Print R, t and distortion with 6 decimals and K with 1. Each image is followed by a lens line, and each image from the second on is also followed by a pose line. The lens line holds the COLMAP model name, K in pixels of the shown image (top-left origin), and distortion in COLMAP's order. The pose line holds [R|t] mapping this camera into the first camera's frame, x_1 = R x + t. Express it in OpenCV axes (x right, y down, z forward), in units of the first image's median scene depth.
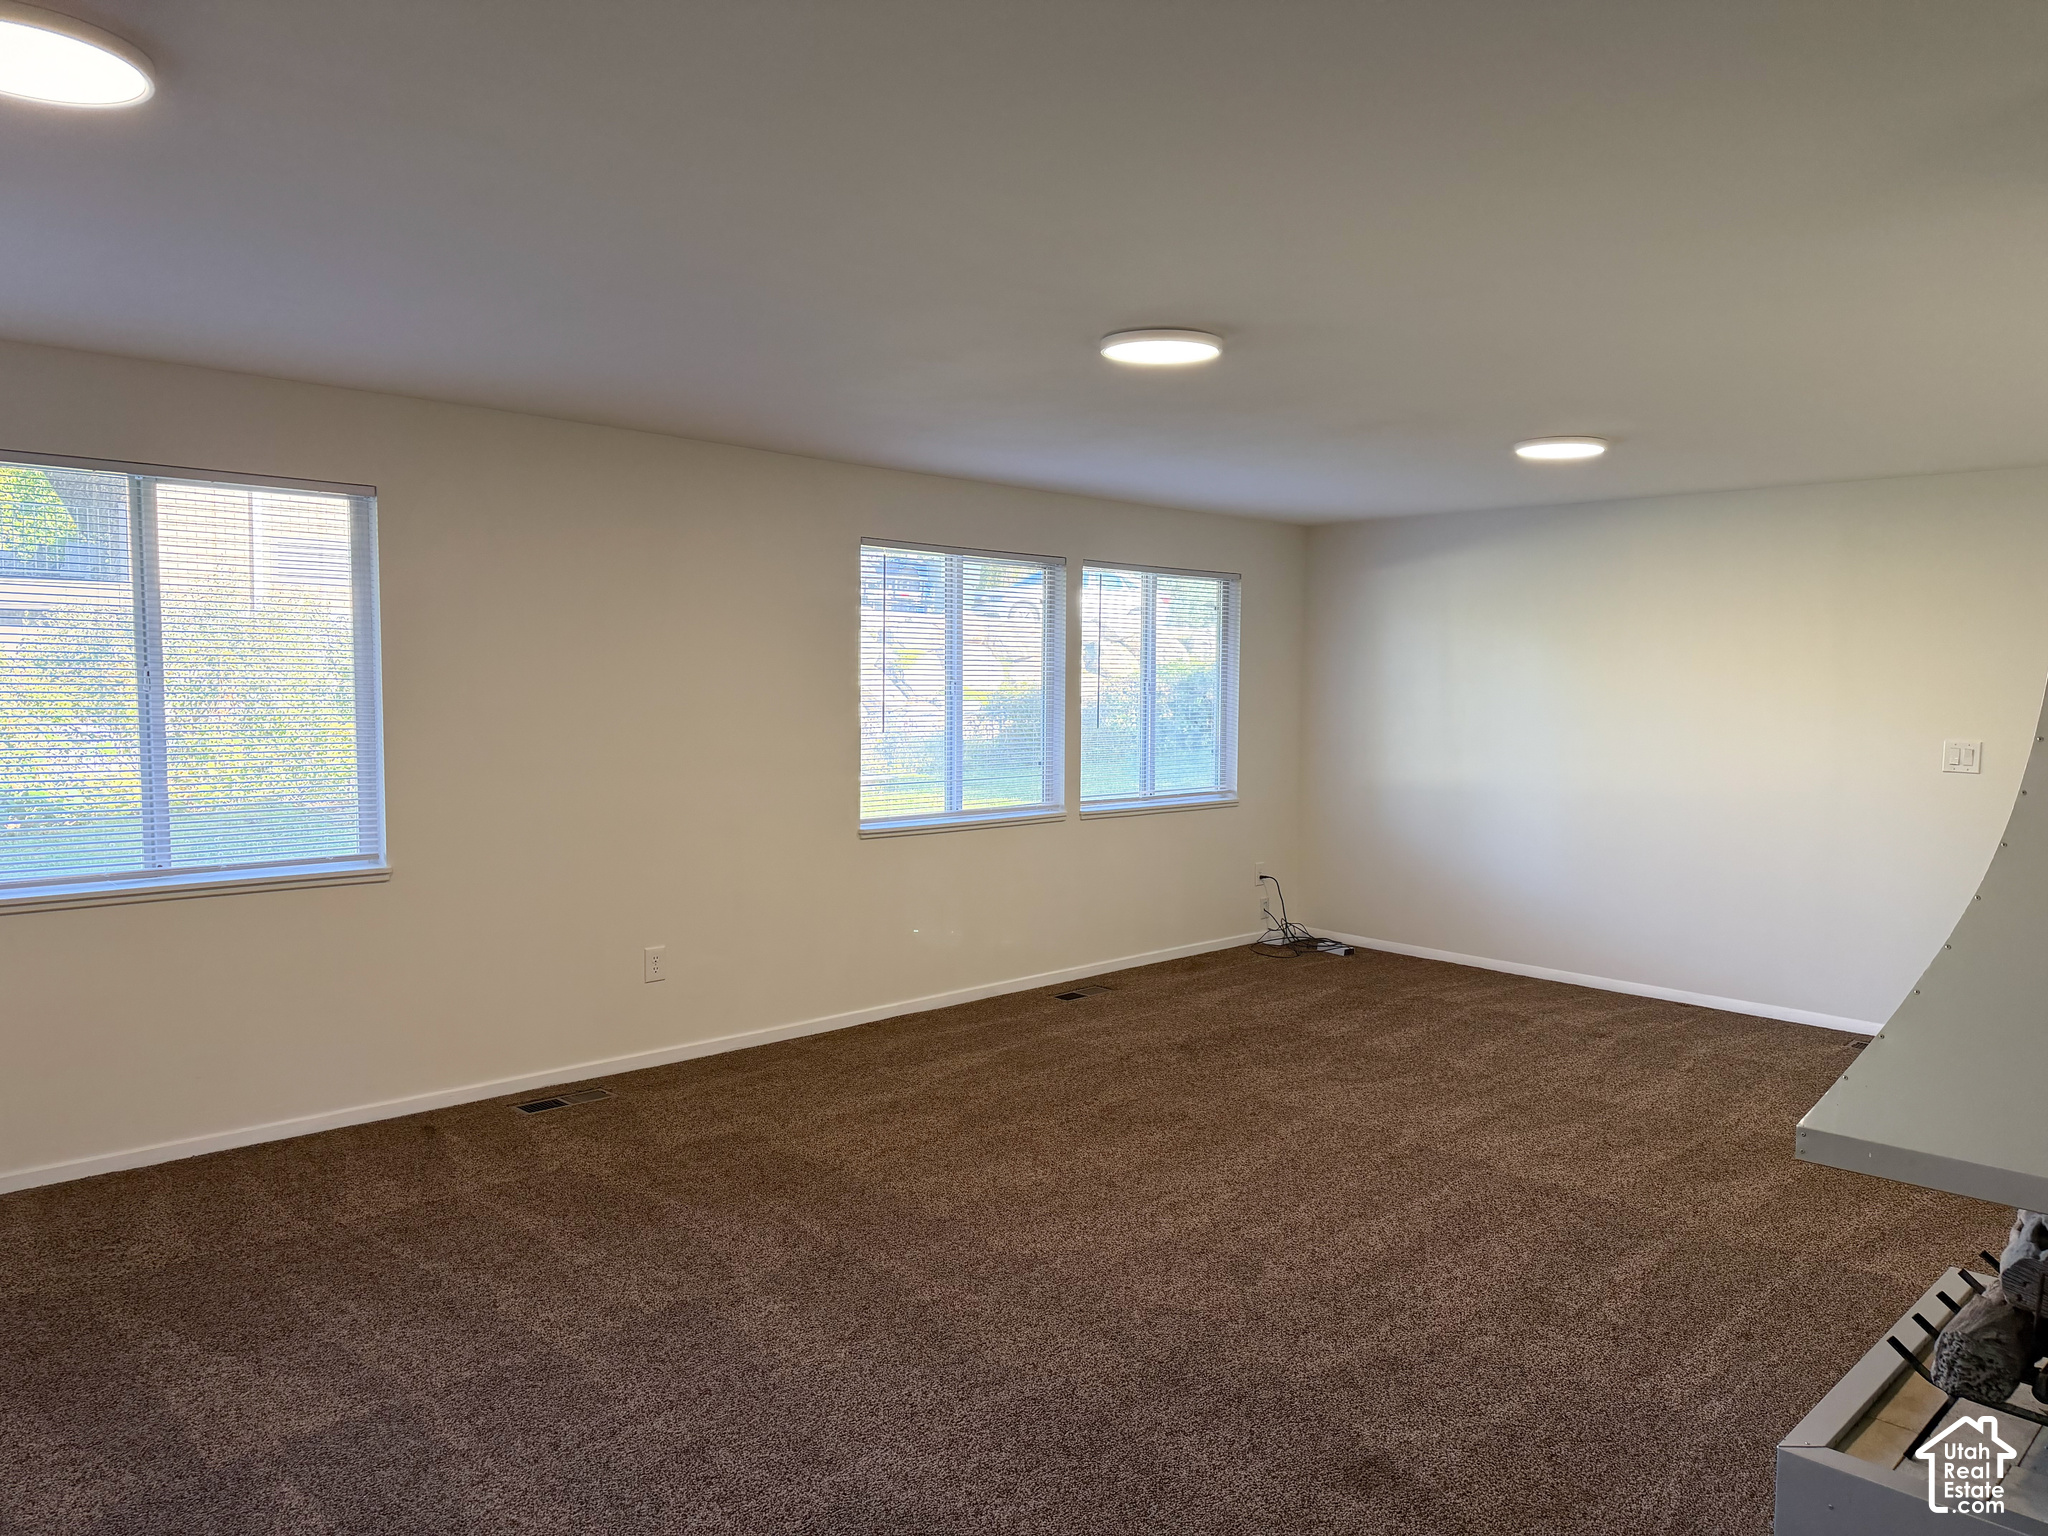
lens RADIAL K [[1462.2, 0, 1024.0], [0, 1462.2, 768.0], [0, 0, 1]] dist [0.109556, -0.192330]
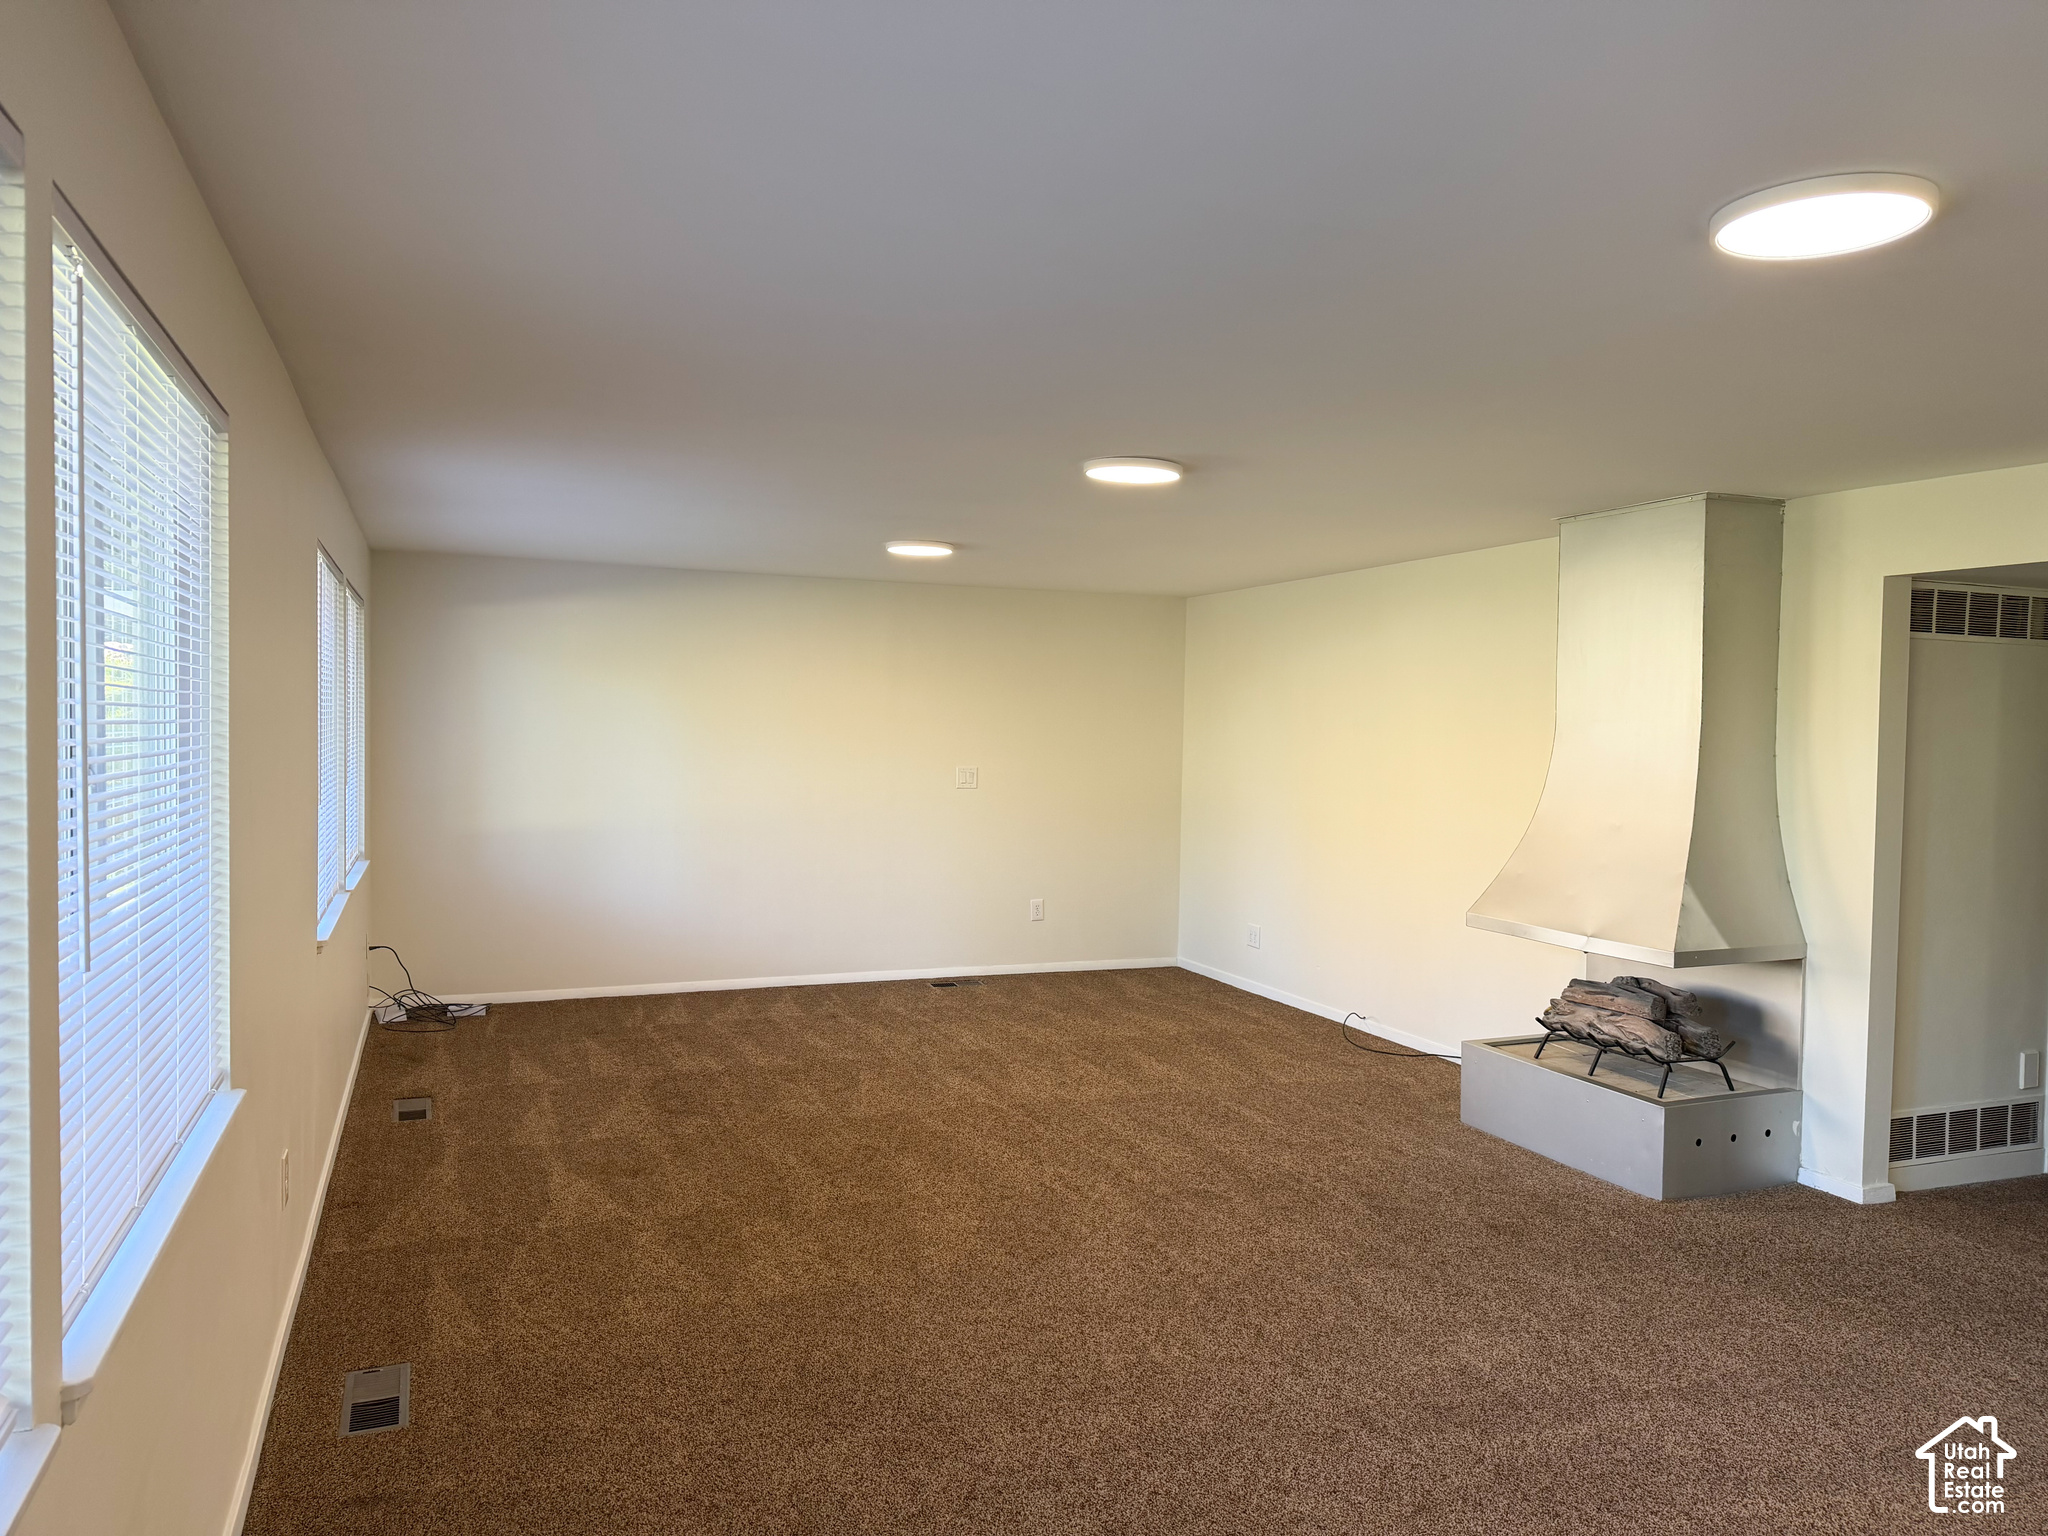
lens RADIAL K [[1462.2, 0, 1024.0], [0, 1462.2, 768.0], [0, 0, 1]] dist [0.109556, -0.192330]
pose [[0.401108, -0.056550, 0.914284, -0.818213], [0.061192, 0.997517, 0.034853, -0.070436], [-0.913985, 0.041967, 0.403573, 0.453356]]
